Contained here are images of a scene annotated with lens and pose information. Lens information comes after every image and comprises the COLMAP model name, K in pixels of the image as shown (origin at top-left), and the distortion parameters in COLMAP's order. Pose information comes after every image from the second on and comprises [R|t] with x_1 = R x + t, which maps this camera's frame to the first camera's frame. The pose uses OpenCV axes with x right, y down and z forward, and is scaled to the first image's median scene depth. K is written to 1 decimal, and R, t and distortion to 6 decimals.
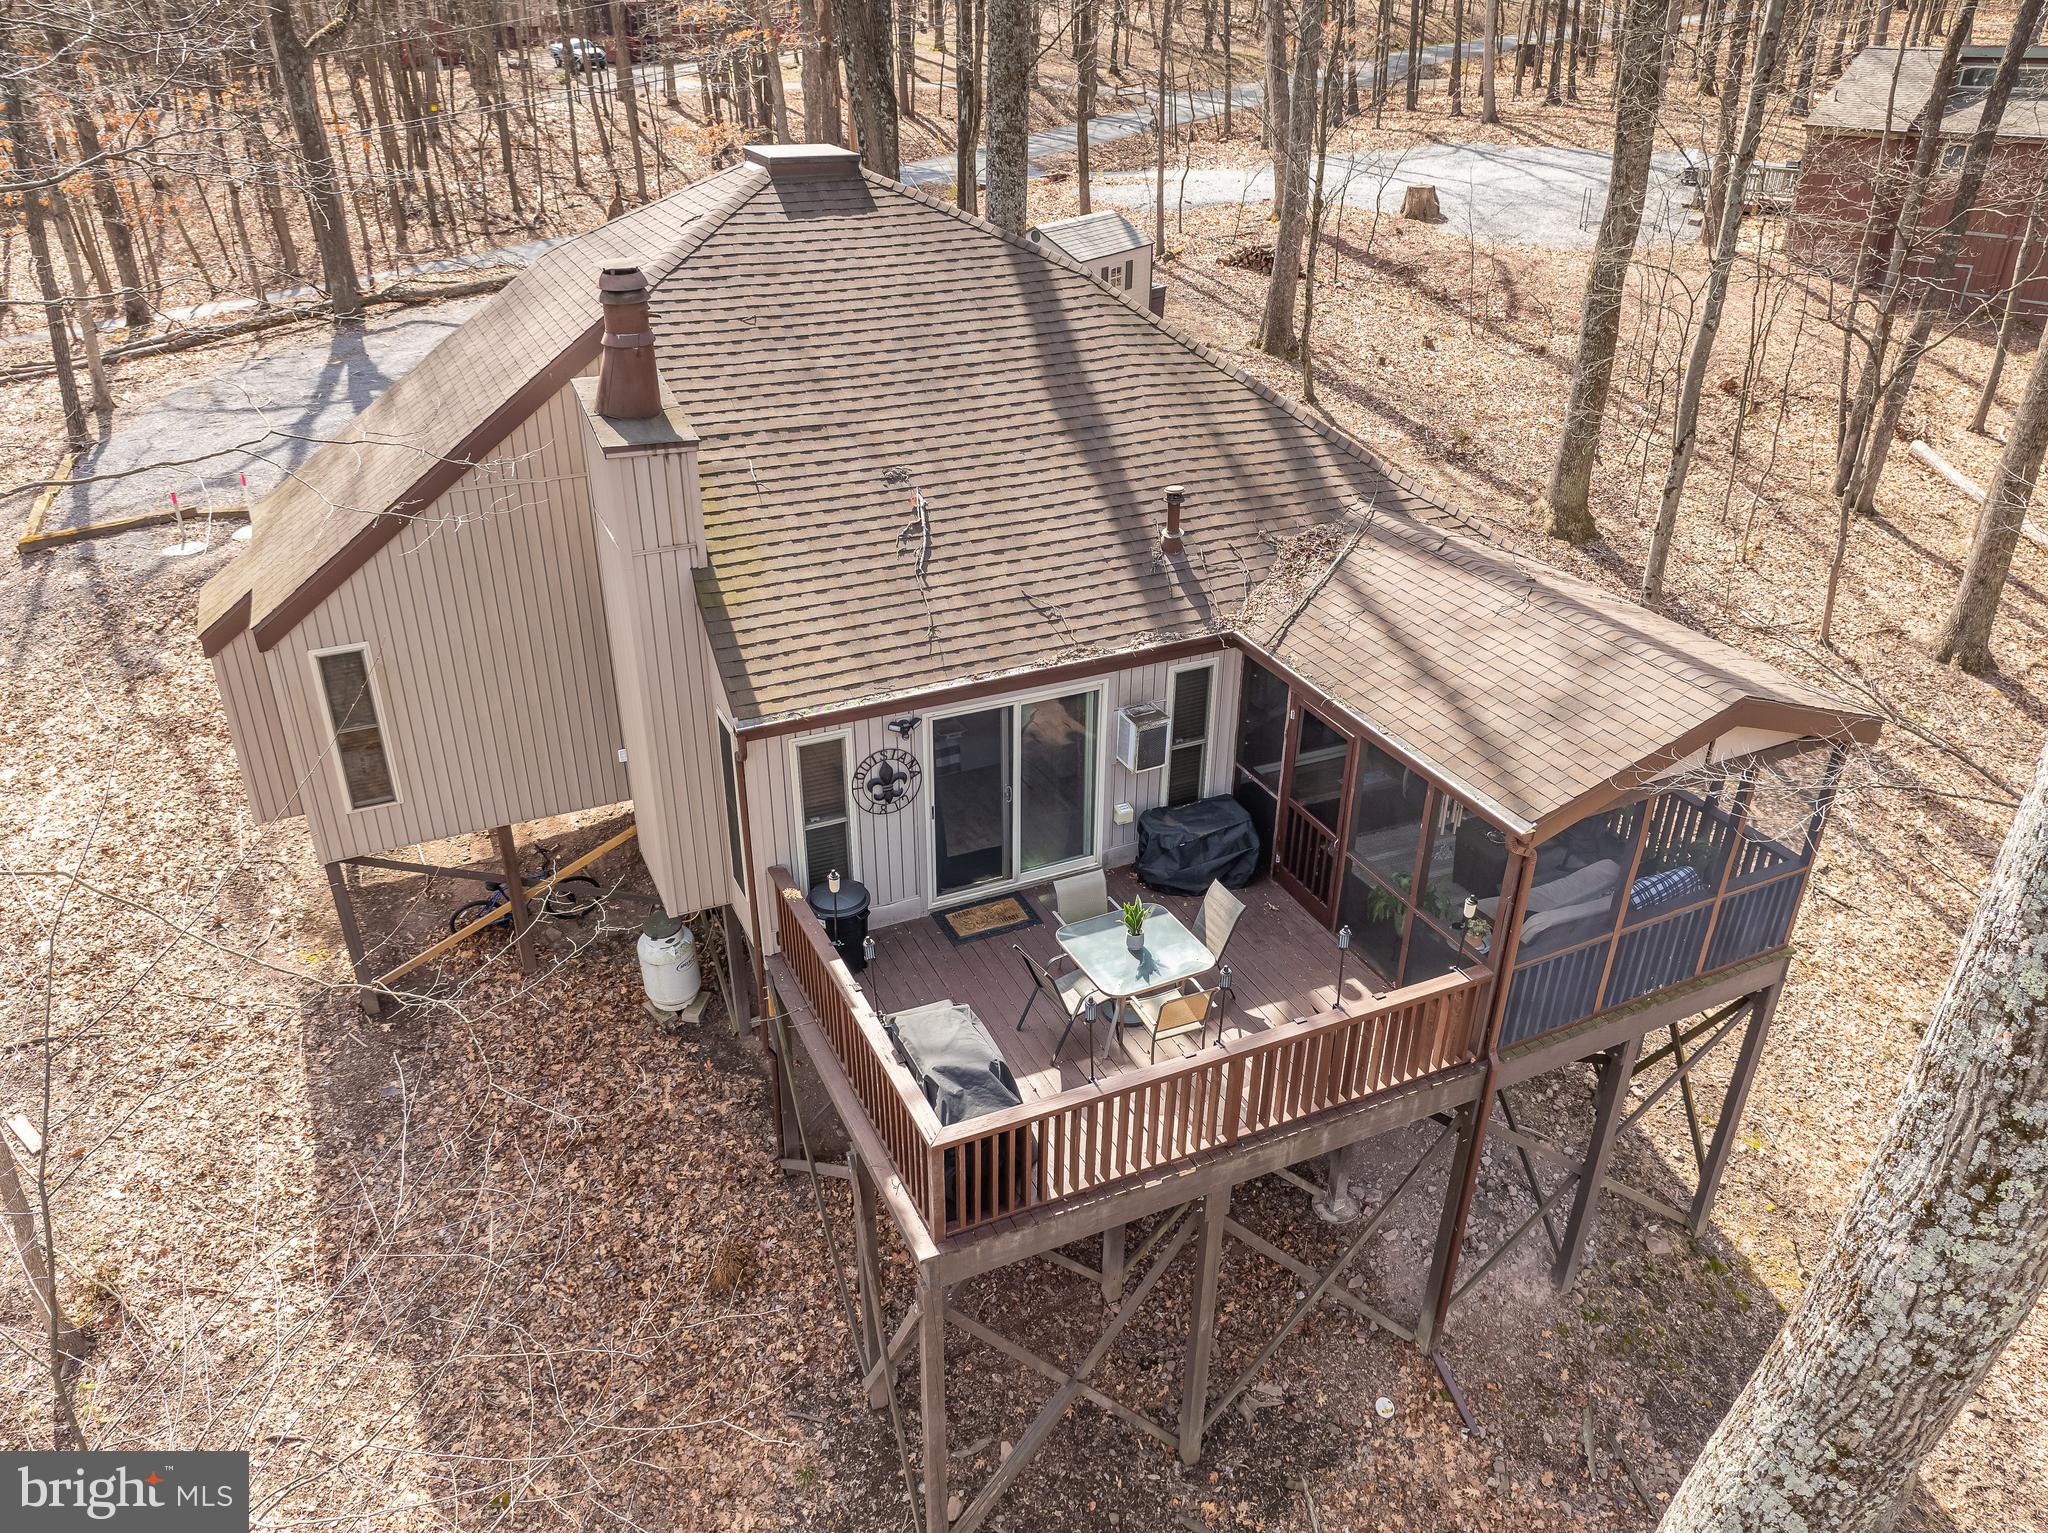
lens RADIAL K [[1457.8, 0, 1024.0], [0, 1457.8, 766.5], [0, 0, 1]] dist [-0.031402, -0.008162]
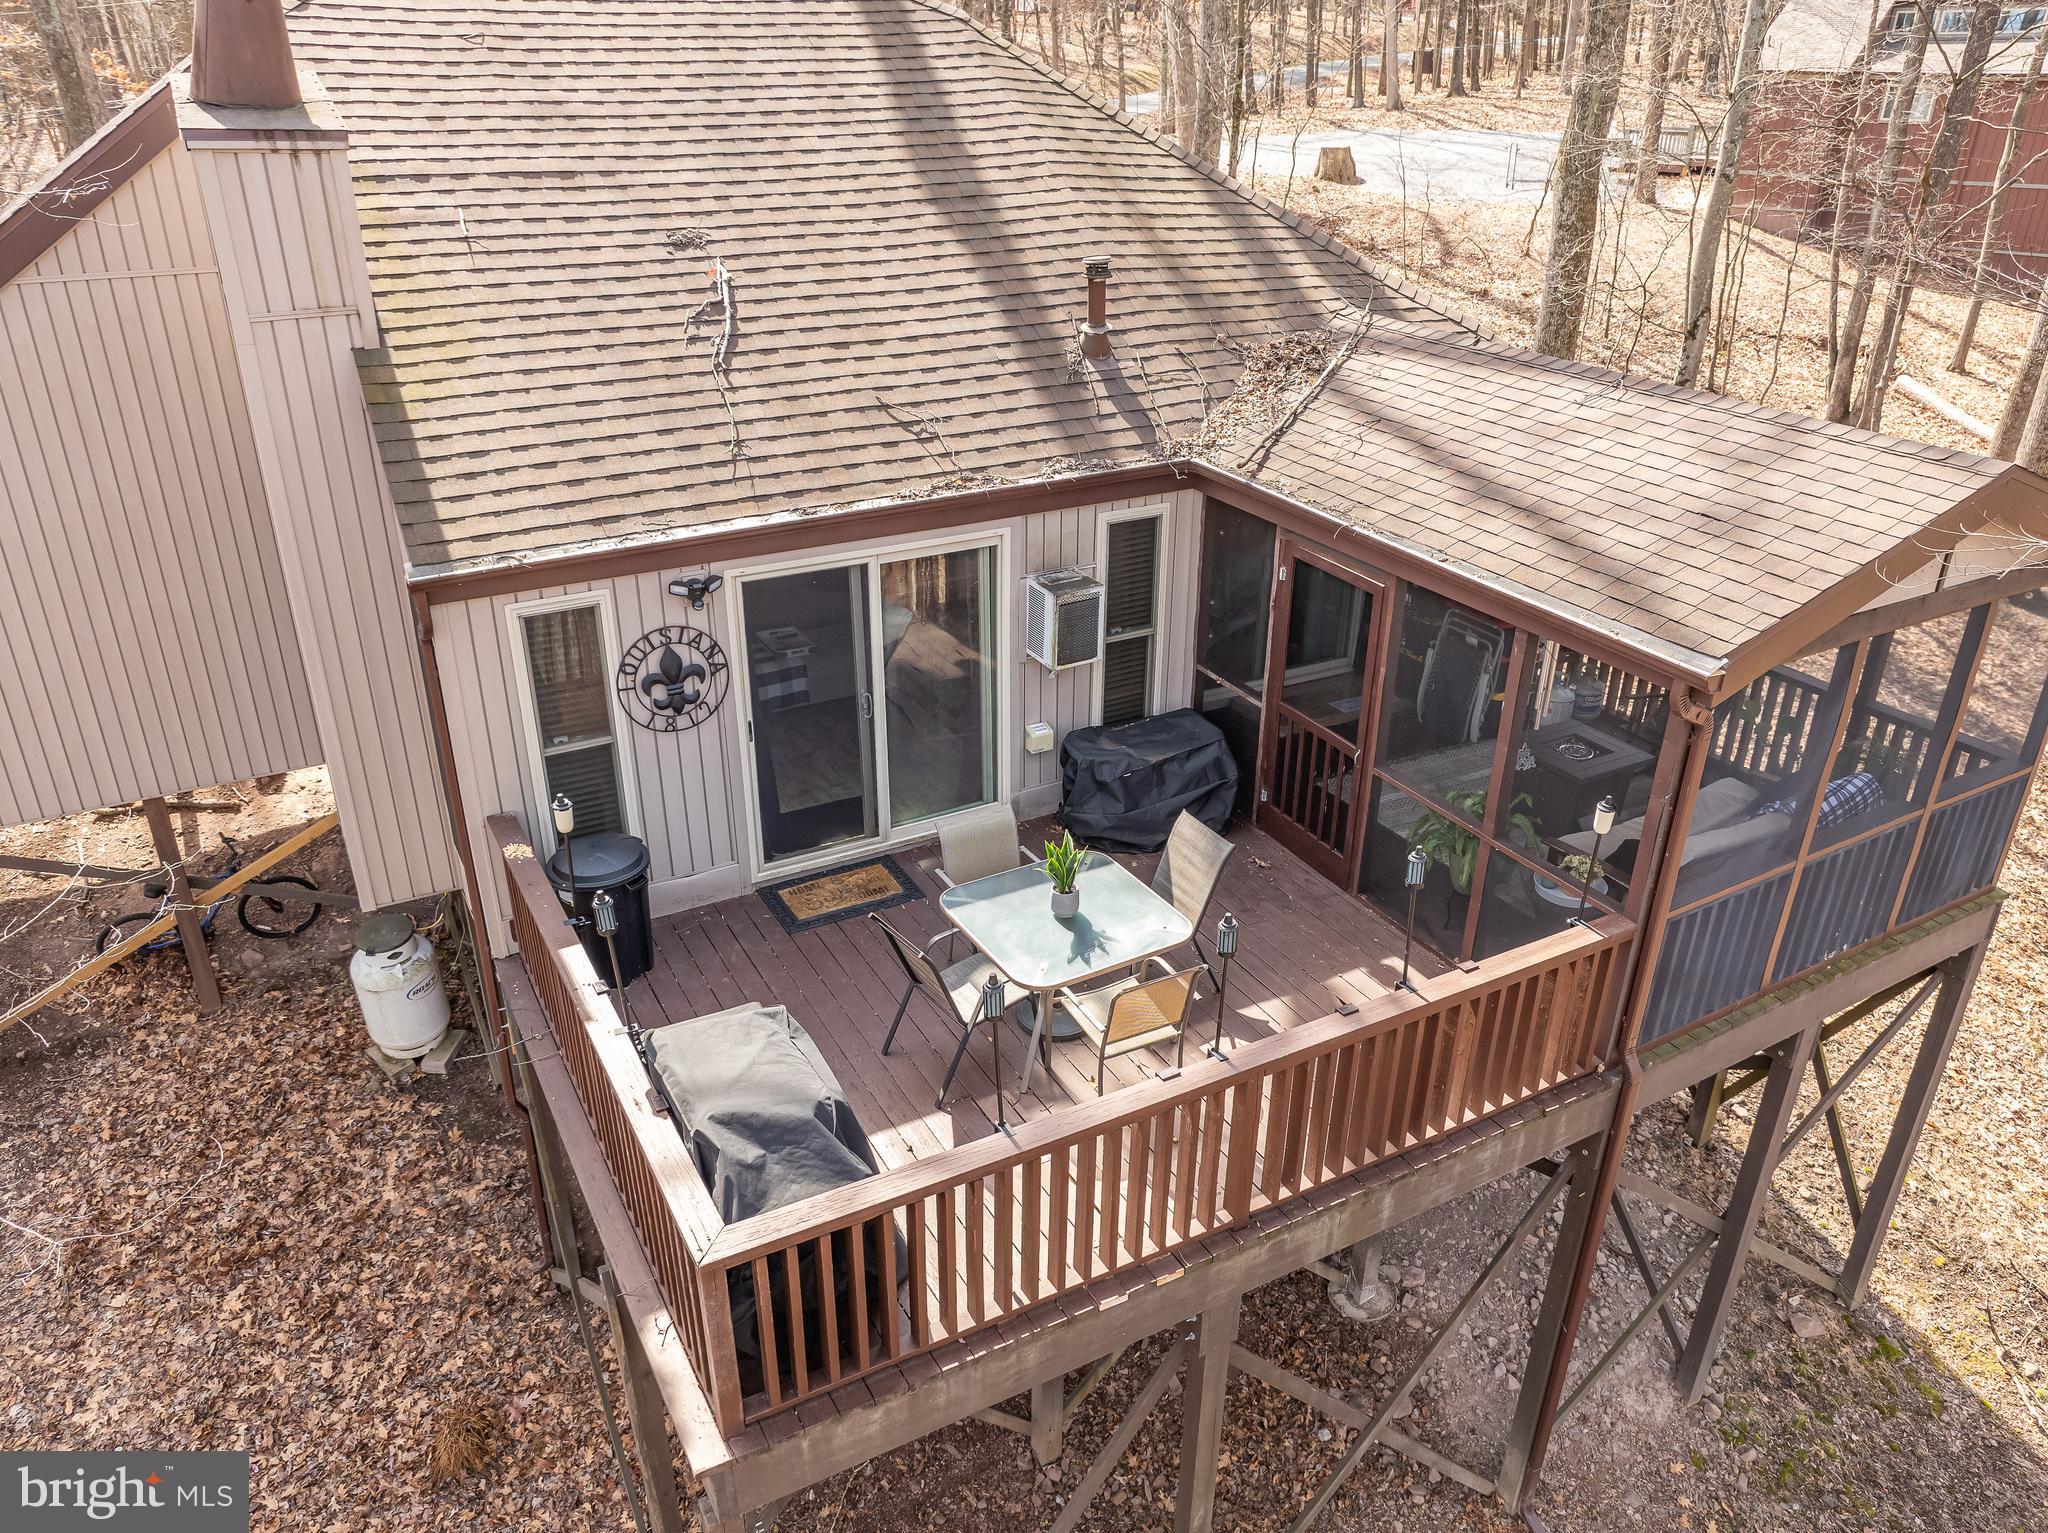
lens RADIAL K [[1463.9, 0, 1024.0], [0, 1463.9, 766.5], [0, 0, 1]] dist [-0.060000, 0.036477]
pose [[0.997637, -0.031703, 0.060946, 0.019696], [0.033944, 0.998772, -0.036090, 0.074159], [-0.059727, 0.038074, 0.997488, 0.330077]]
